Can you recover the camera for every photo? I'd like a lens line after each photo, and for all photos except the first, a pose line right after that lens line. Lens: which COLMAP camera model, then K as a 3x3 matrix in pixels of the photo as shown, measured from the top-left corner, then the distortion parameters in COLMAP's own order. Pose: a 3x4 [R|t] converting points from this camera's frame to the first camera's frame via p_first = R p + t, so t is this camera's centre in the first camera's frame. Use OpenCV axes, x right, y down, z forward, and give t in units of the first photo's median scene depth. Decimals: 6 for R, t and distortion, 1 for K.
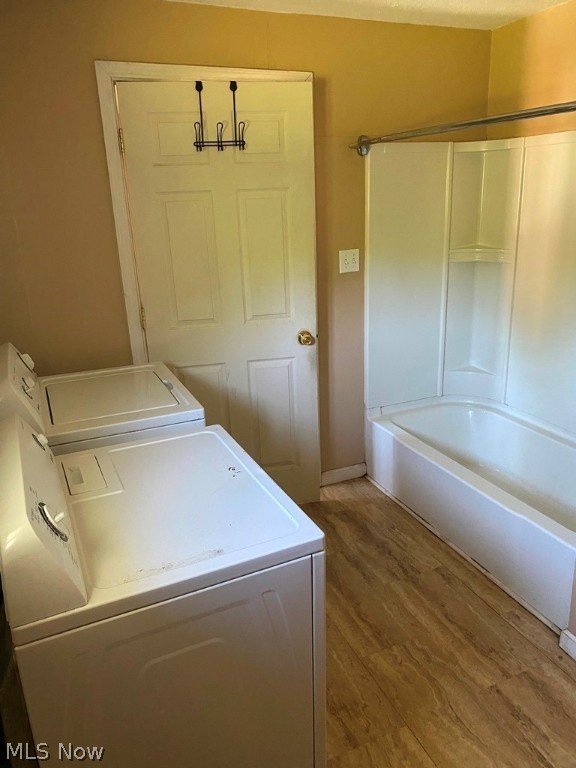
lens RADIAL K [[591.5, 0, 288.0], [0, 591.5, 384.0], [0, 0, 1]] dist [0.030274, -0.008520]
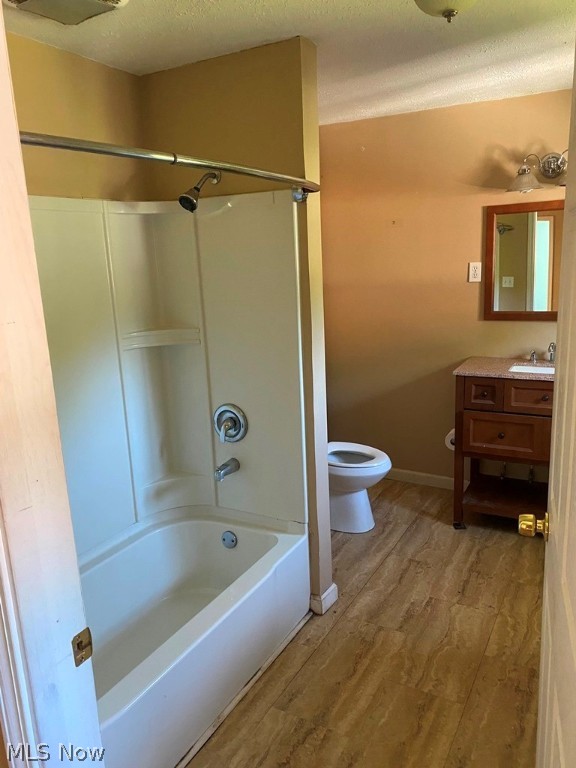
lens RADIAL K [[591.5, 0, 288.0], [0, 591.5, 384.0], [0, 0, 1]] dist [0.030274, -0.008520]
pose [[-0.609586, -0.104971, 0.785739, -0.411290], [0.306552, 0.882865, 0.355773, -0.435208], [-0.731047, 0.457745, -0.506004, 1.444257]]
